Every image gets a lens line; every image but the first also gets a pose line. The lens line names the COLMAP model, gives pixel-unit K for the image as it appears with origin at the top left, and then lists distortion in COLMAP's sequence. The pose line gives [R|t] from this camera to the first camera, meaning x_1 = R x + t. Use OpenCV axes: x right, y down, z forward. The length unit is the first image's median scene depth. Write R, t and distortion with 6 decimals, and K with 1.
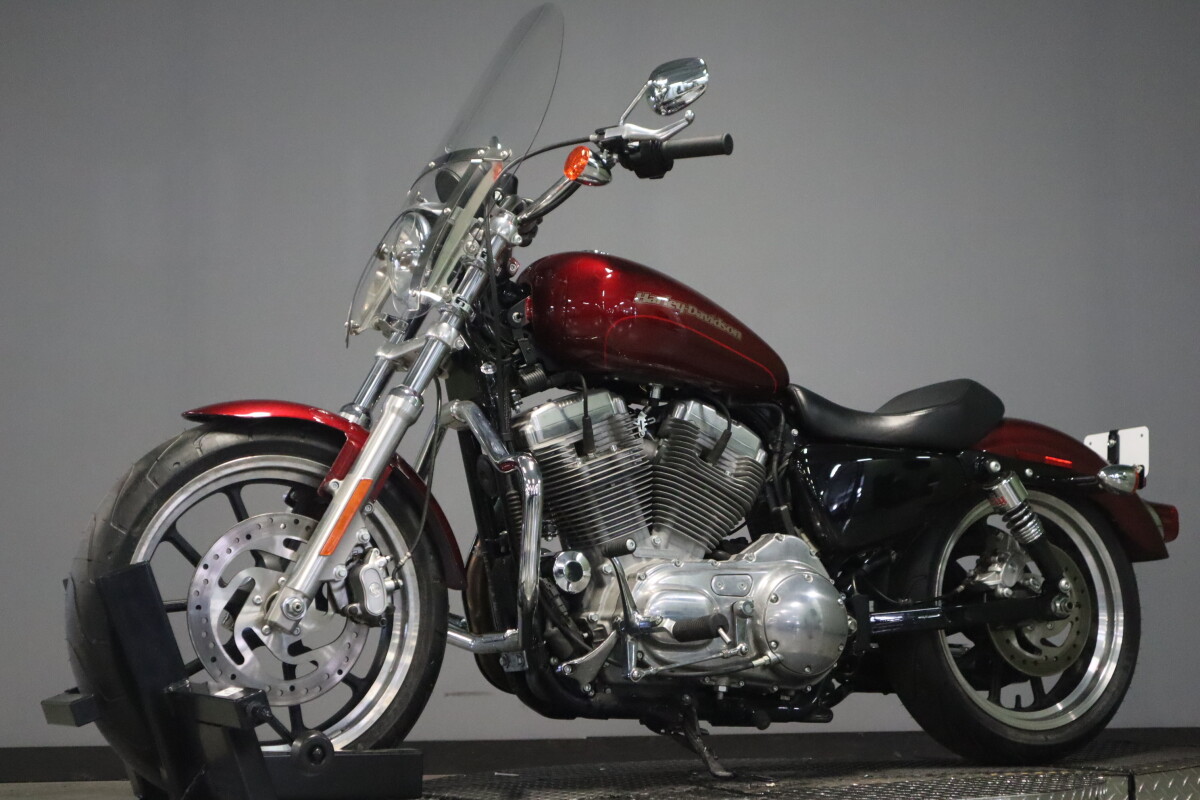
lens RADIAL K [[1874.6, 0, 600.0], [0, 1874.6, 400.0], [0, 0, 1]] dist [0.025231, 0.005872]
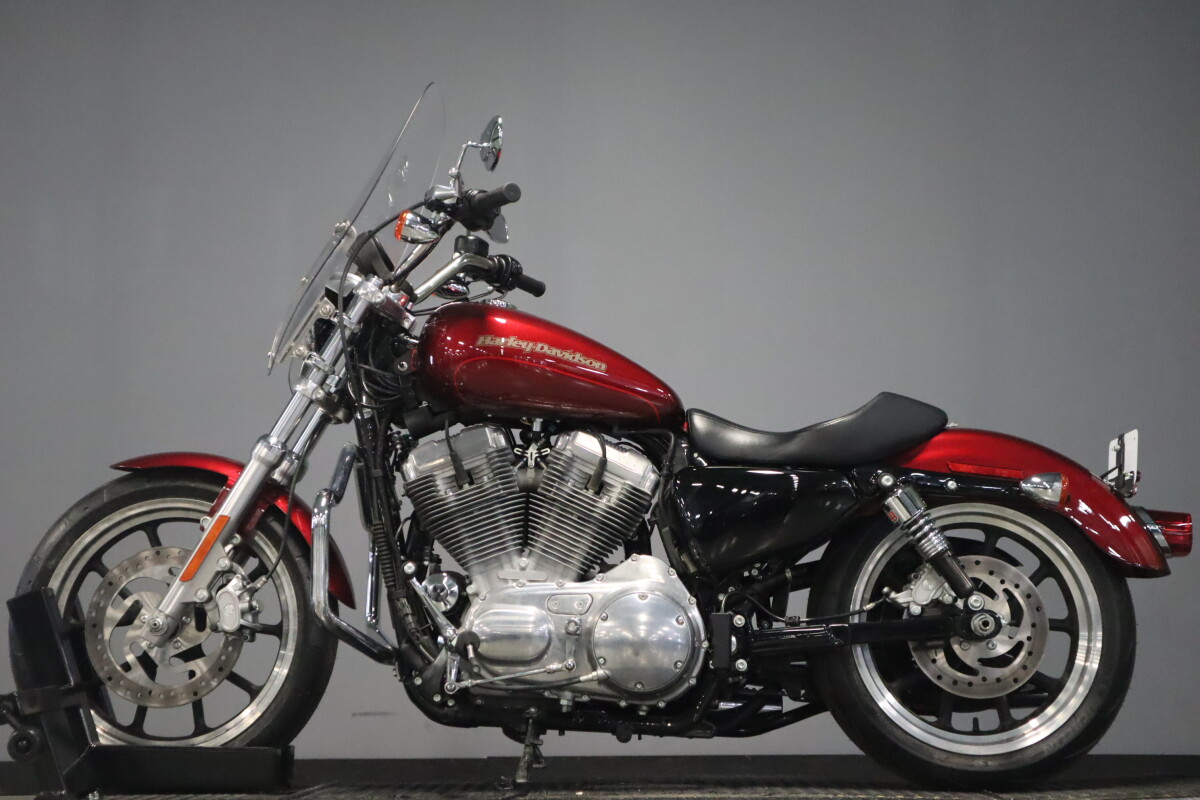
lens RADIAL K [[1788.1, 0, 600.0], [0, 1788.1, 400.0], [0, 0, 1]] dist [0.014429, 0.056324]
pose [[0.869085, -0.061515, -0.490824, 0.566002], [0.053344, 0.998106, -0.030638, 0.014739], [0.491779, 0.000444, 0.870720, 0.123763]]
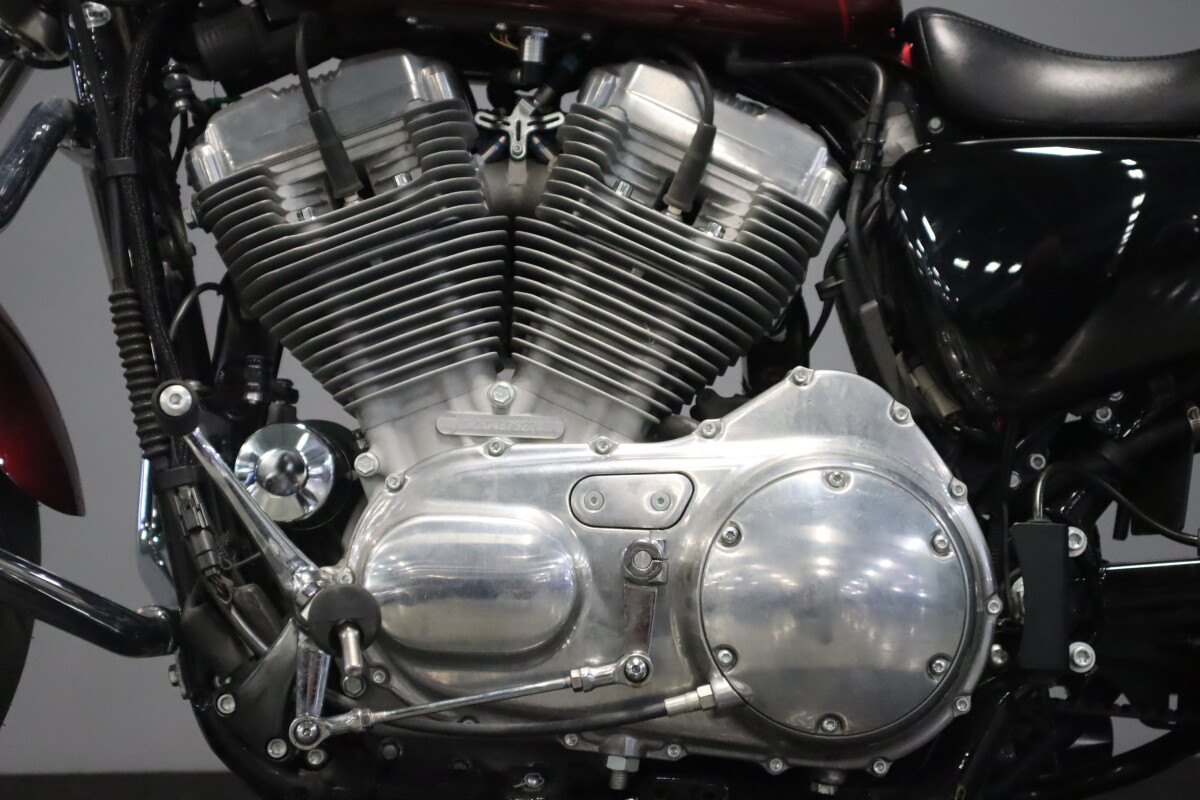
lens RADIAL K [[1874.6, 0, 600.0], [0, 1874.6, 400.0], [0, 0, 1]] dist [0.025231, 0.005872]
pose [[0.881968, -0.034514, -0.470044, 0.239439], [0.056532, 0.997862, 0.032805, 0.062136], [0.467907, -0.055505, 0.882033, 0.629017]]
